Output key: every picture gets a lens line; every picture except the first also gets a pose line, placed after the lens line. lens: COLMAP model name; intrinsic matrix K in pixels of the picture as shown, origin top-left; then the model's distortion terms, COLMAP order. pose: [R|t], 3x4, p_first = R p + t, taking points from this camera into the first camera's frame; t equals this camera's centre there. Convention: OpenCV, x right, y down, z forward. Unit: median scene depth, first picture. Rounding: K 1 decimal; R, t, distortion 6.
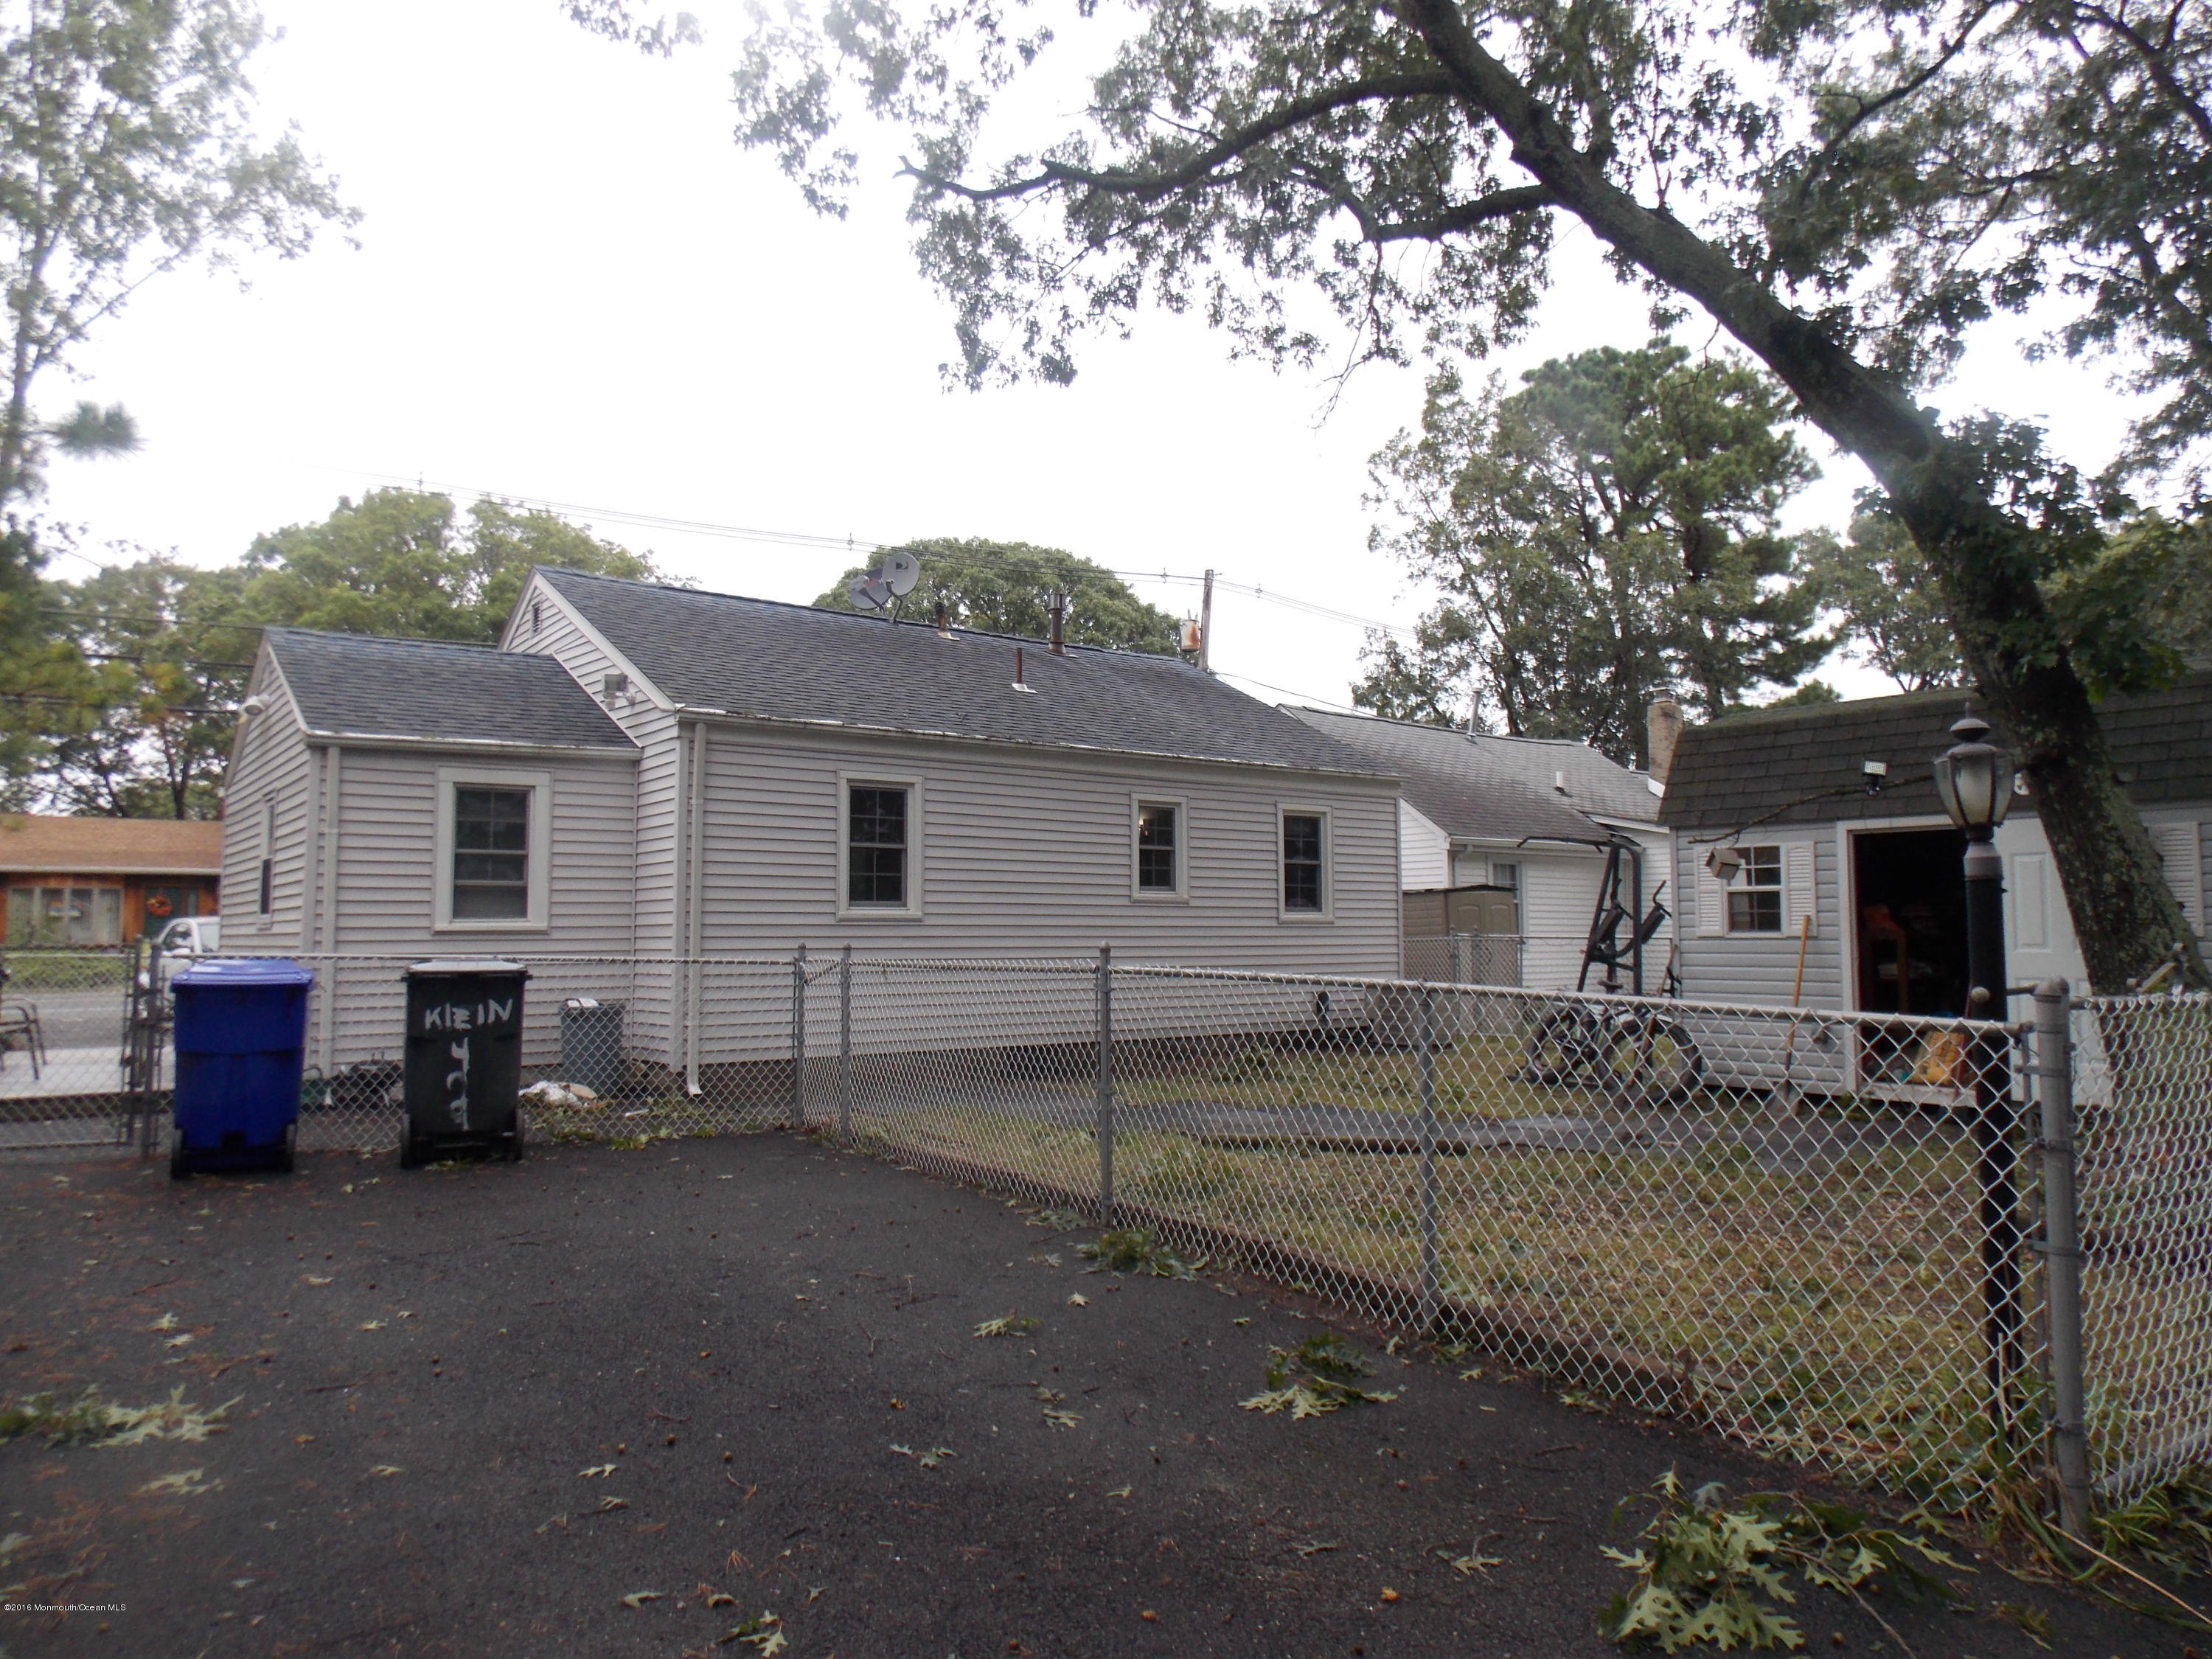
lens RADIAL K [[1461.8, 0, 1103.8], [0, 1461.8, 829.0], [0, 0, 1]] dist [0.000126, 0.002139]
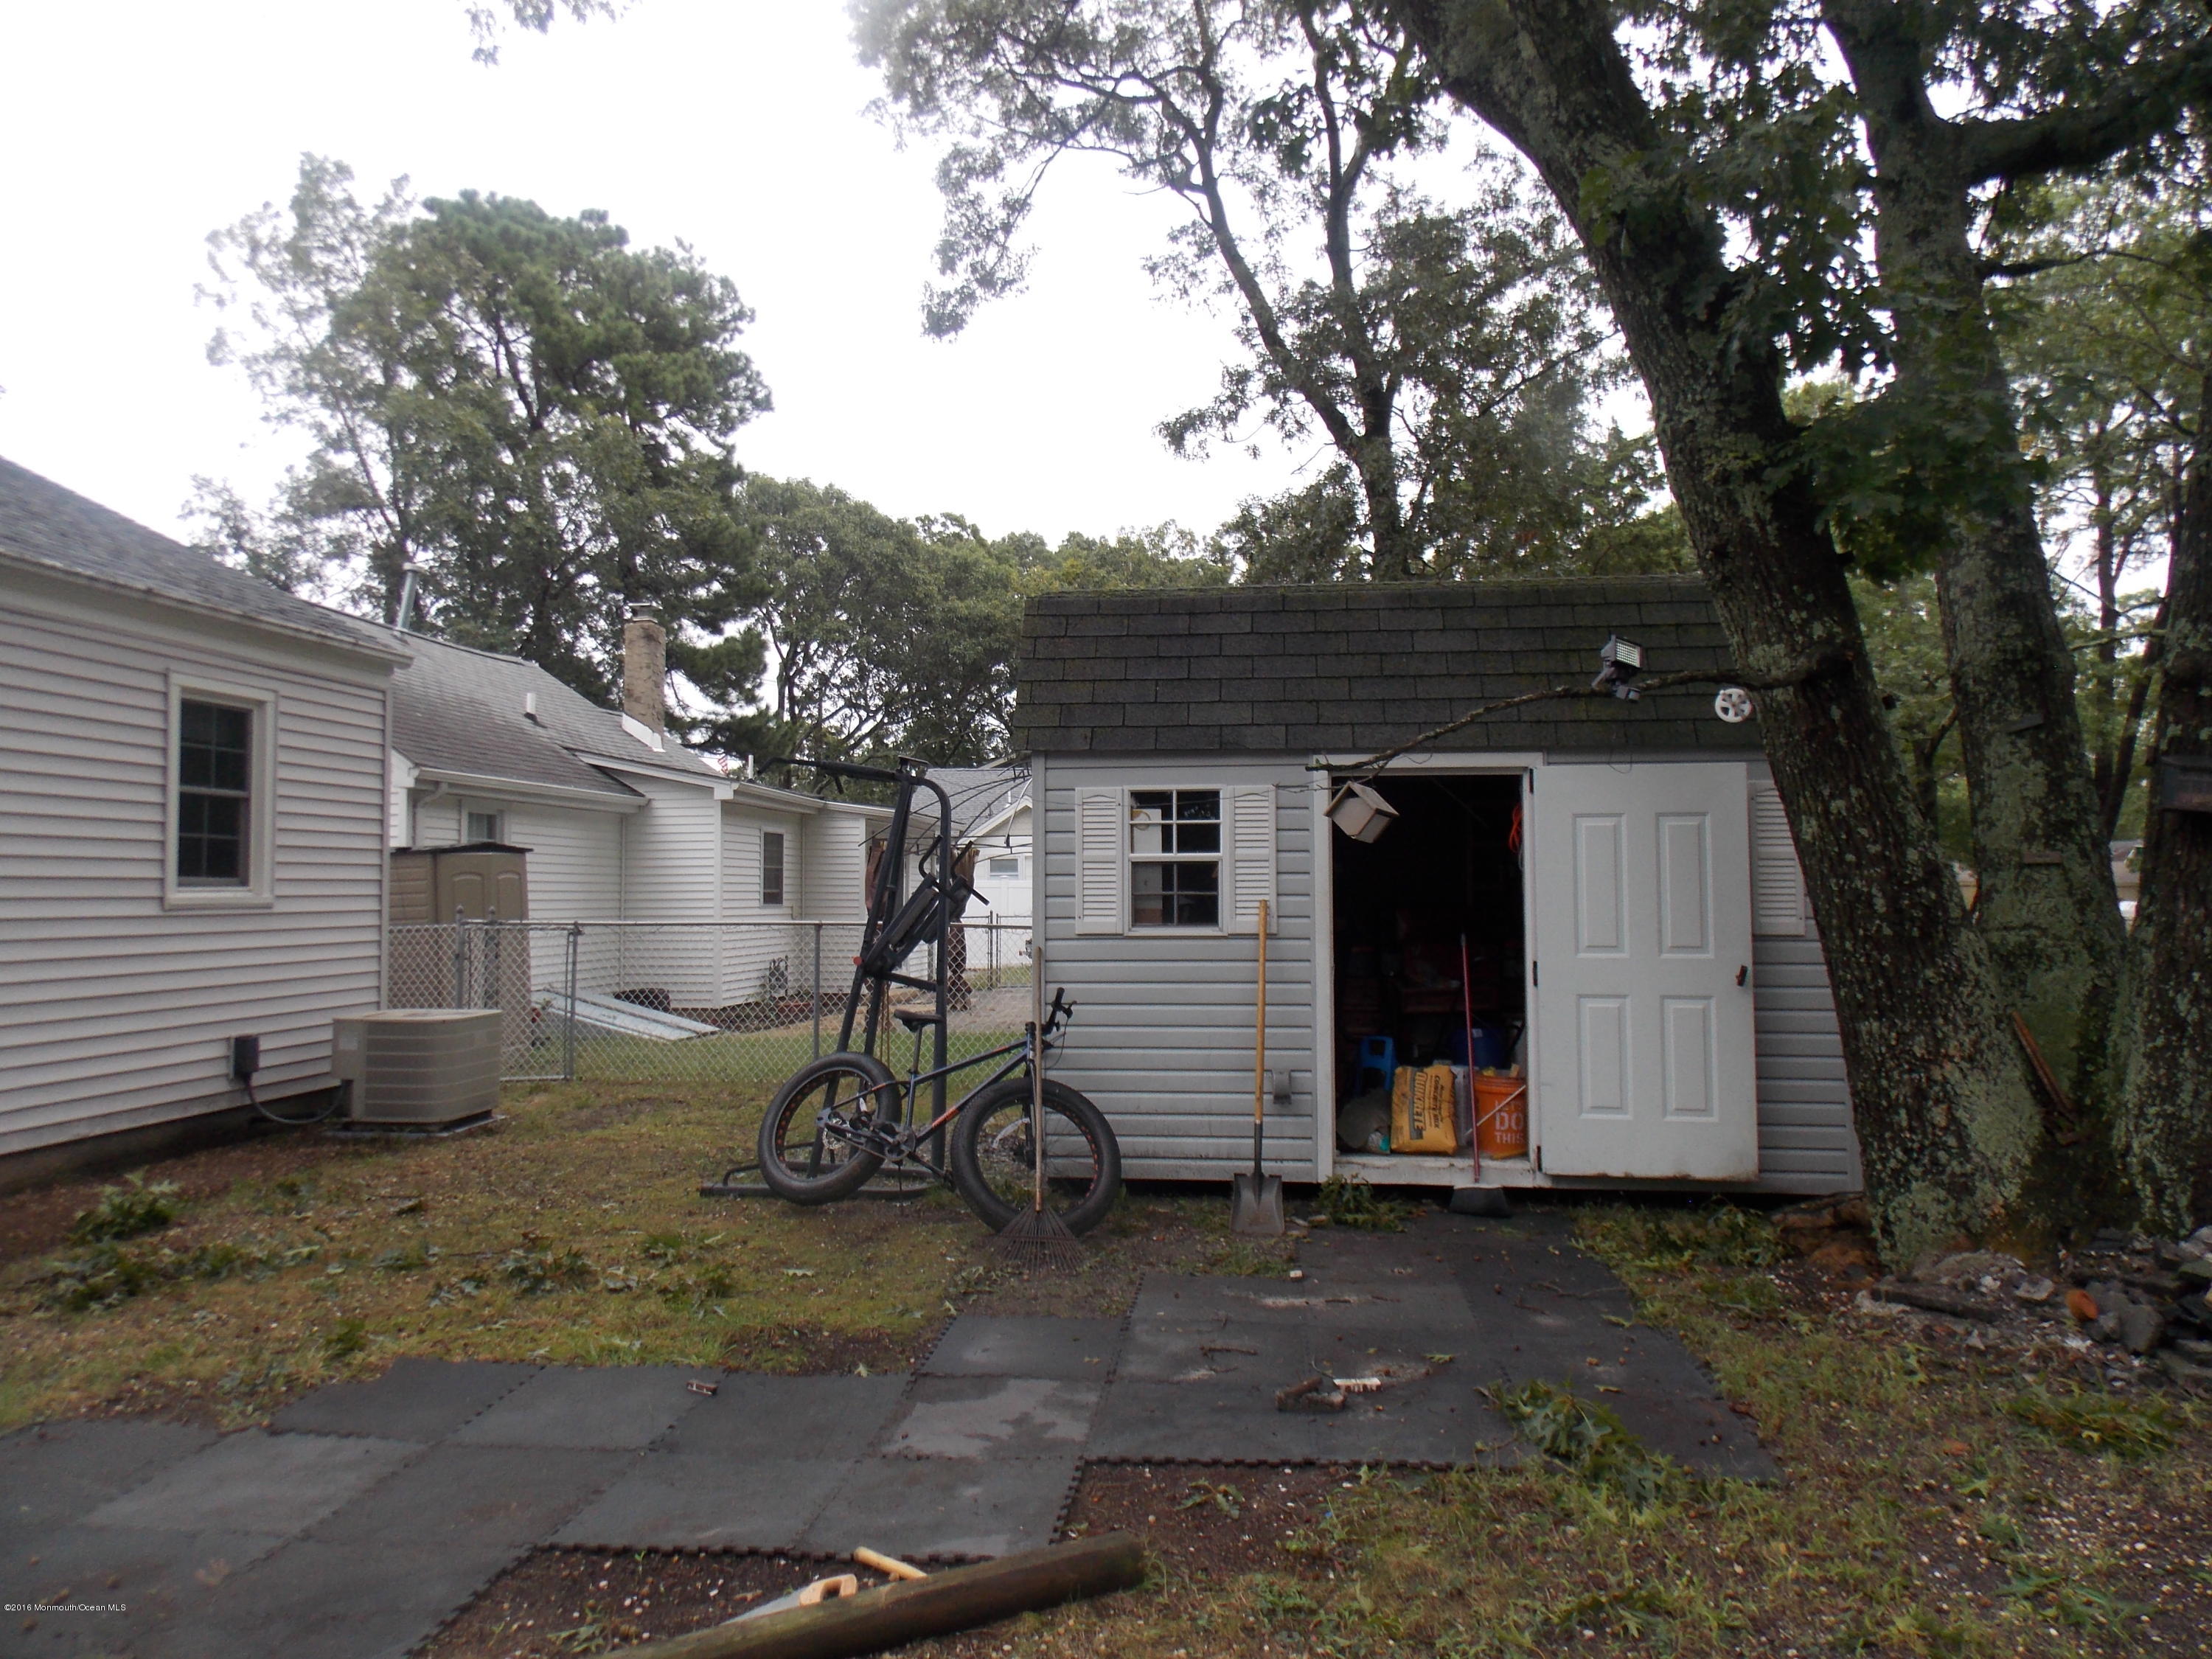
lens RADIAL K [[1461.8, 0, 1120.7], [0, 1461.8, 811.1], [0, 0, 1]] dist [0.000126, 0.002139]
pose [[0.697474, 0.036860, 0.715662, -0.019155], [-0.045765, 0.998929, -0.006848, 0.026312], [-0.715147, -0.027976, 0.698414, 0.578630]]
